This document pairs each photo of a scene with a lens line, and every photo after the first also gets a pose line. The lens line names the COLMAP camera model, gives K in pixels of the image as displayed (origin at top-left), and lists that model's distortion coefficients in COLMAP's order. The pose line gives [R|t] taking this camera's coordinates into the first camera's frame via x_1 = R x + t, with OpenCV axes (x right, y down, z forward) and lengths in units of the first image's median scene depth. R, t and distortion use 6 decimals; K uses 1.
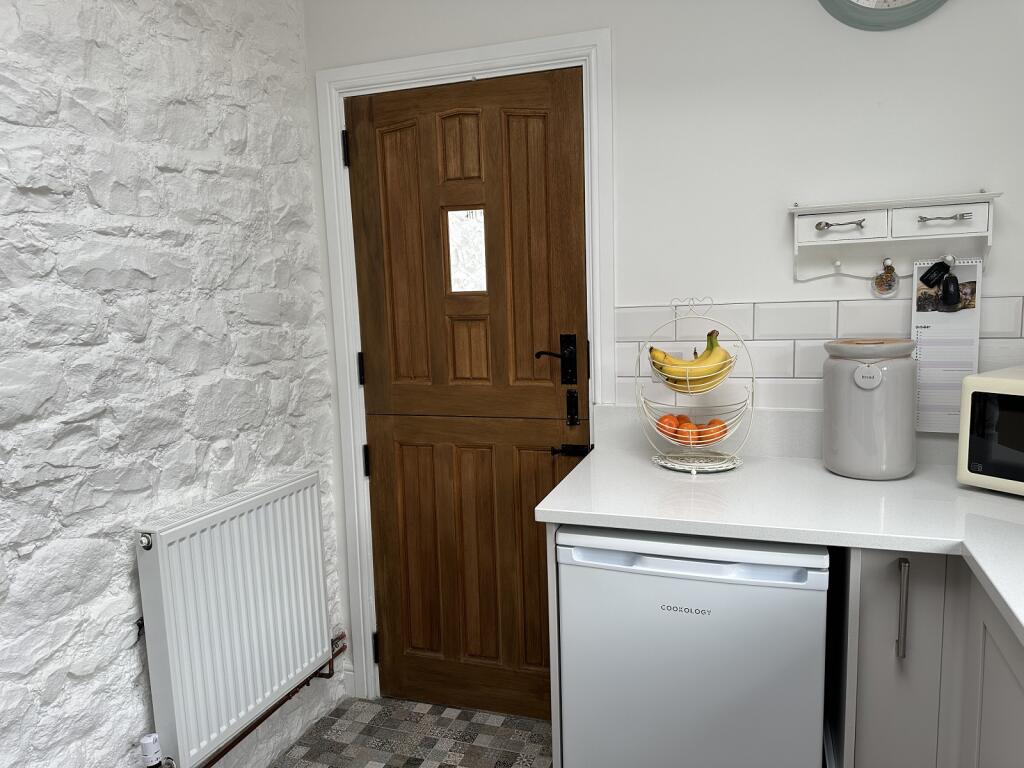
lens RADIAL K [[722.8, 0, 509.7], [0, 722.8, 386.8], [0, 0, 1]] dist [0.135096, -0.206402]
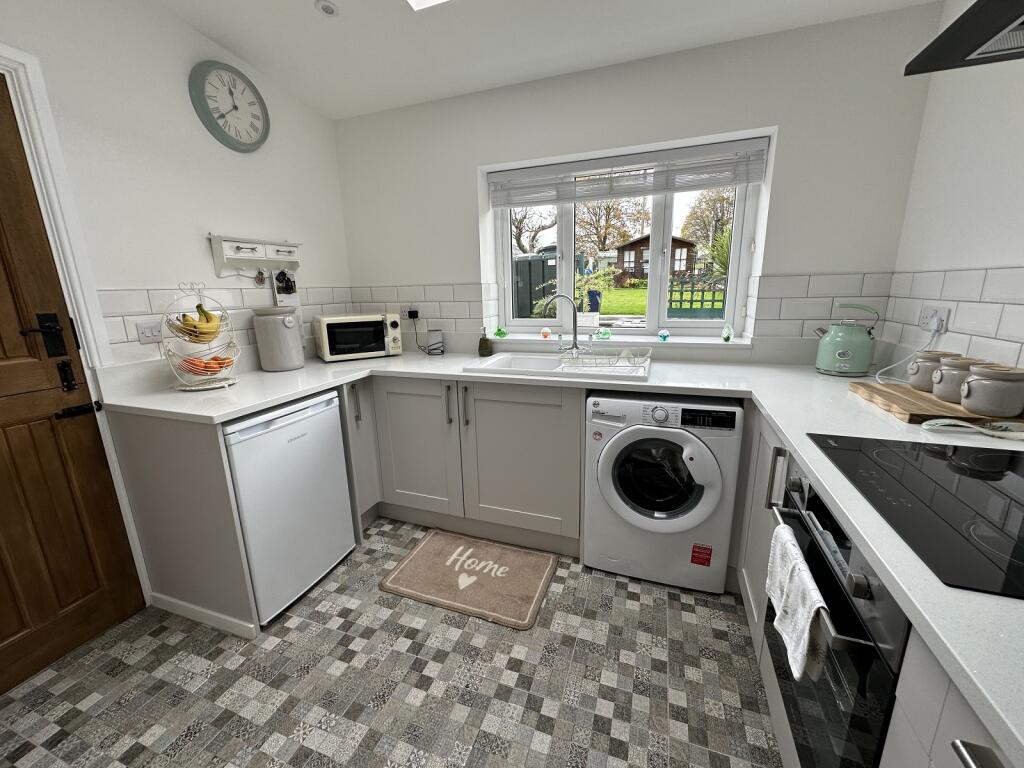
lens RADIAL K [[410.0, 0, 509.5], [0, 410.0, 387.3], [0, 0, 1]] dist [0.000389, 0.000097]
pose [[0.011388, -0.203088, 0.979094, -0.703891], [0.157496, 0.967300, 0.198809, 0.034094], [-0.987454, 0.151940, 0.043001, 0.309567]]
